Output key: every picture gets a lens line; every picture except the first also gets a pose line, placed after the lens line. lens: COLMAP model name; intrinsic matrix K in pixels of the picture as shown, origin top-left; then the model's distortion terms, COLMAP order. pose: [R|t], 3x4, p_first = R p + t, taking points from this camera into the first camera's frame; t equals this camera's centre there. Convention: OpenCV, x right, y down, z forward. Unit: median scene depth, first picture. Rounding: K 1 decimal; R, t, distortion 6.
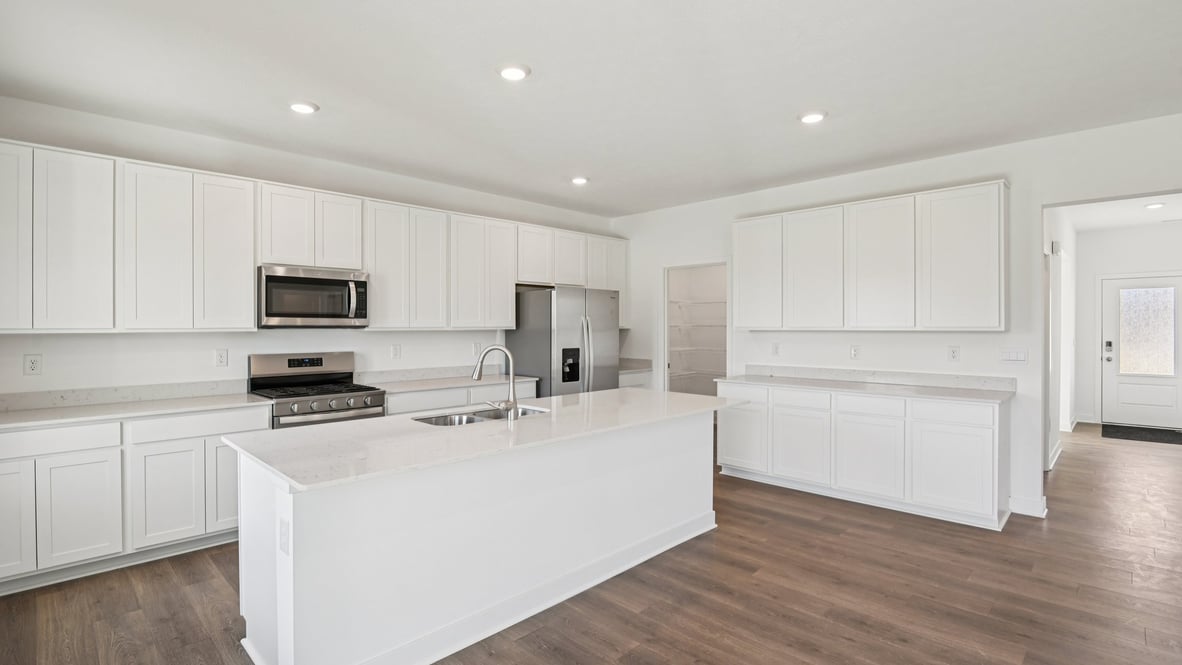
lens RADIAL K [[556.4, 0, 591.0], [0, 556.4, 332.5], [0, 0, 1]] dist [-0.002089, -0.000397]
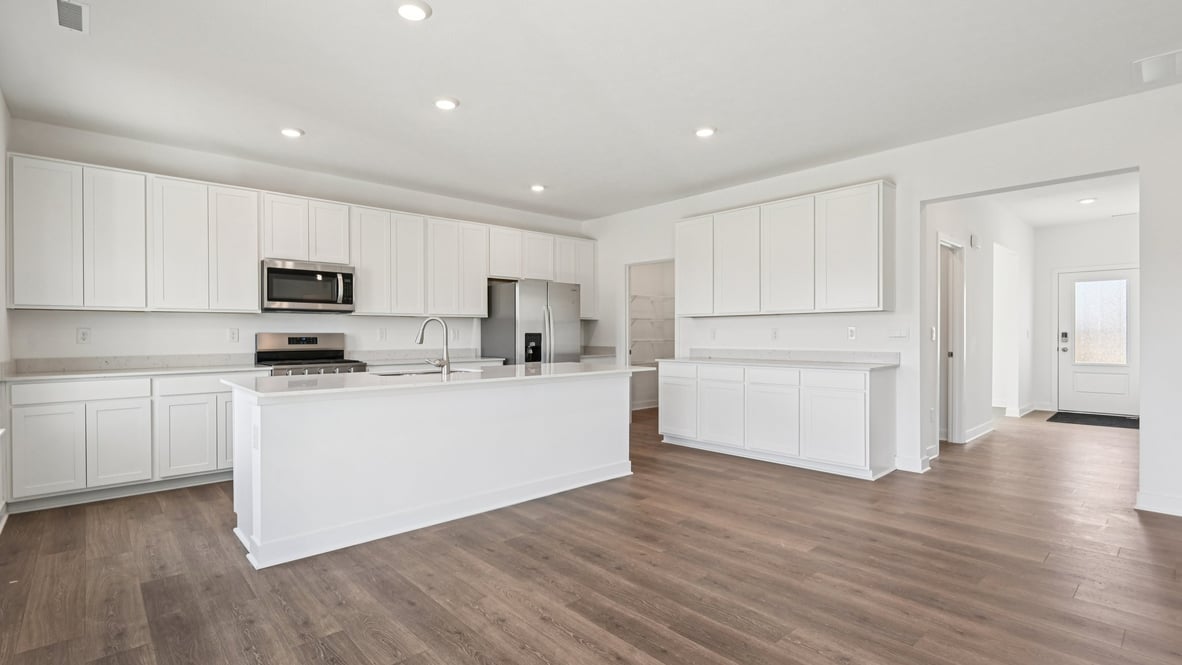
lens RADIAL K [[551.1, 0, 588.3], [0, 551.1, 339.7], [0, 0, 1]] dist [0.018655, 0.000101]
pose [[0.998616, -0.000847, -0.052582, 0.186073], [0.000880, 0.999999, 0.000603, 0.055556], [0.052581, -0.000648, 0.998616, -0.188977]]
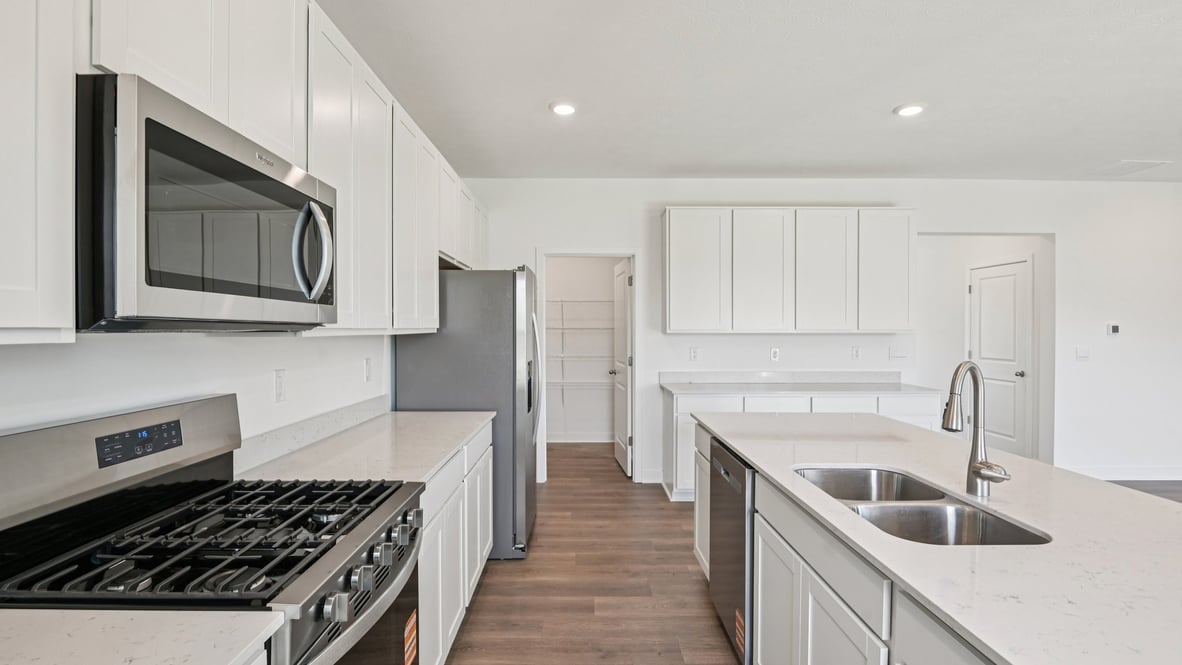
lens RADIAL K [[556.4, 0, 591.0], [0, 556.4, 332.5], [0, 0, 1]] dist [-0.002089, -0.000397]
pose [[0.702114, -0.001579, 0.712063, -0.599963], [0.003461, 0.999993, -0.001196, -0.005433], [-0.712057, 0.003304, 0.702114, 0.654482]]
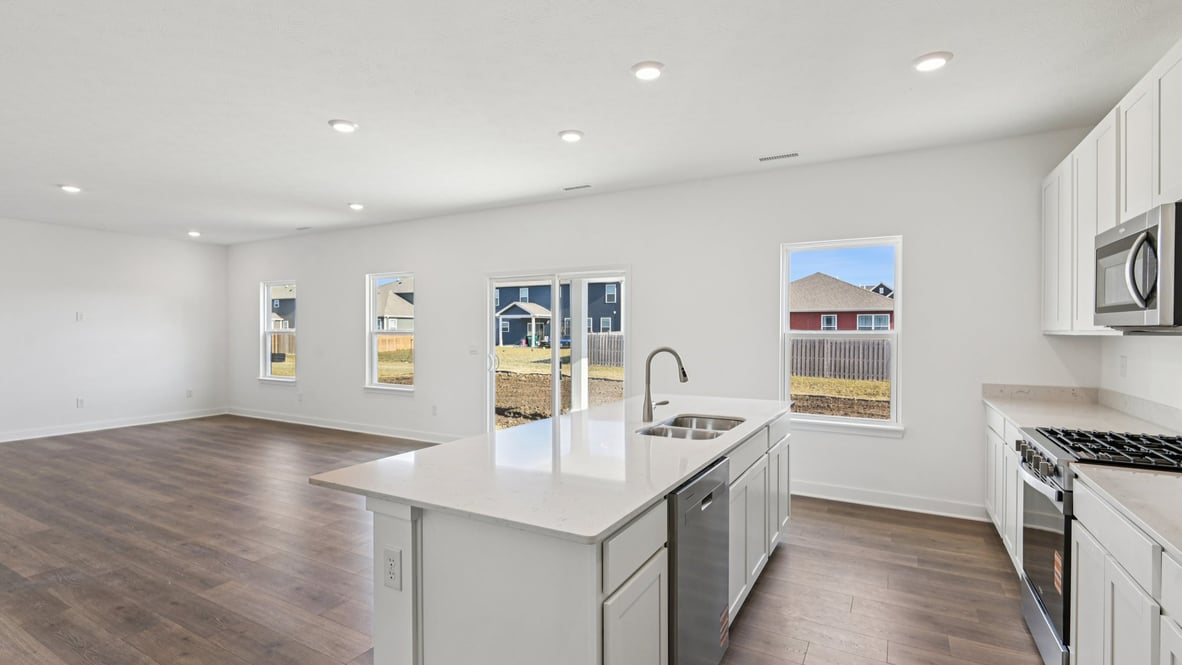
lens RADIAL K [[556.4, 0, 591.0], [0, 556.4, 332.5], [0, 0, 1]] dist [-0.002089, -0.000397]
pose [[-0.964424, 0.004671, -0.264317, 0.157787], [0.001091, 0.999906, 0.013689, -0.014497], [0.264356, 0.012914, -0.964339, 1.419849]]
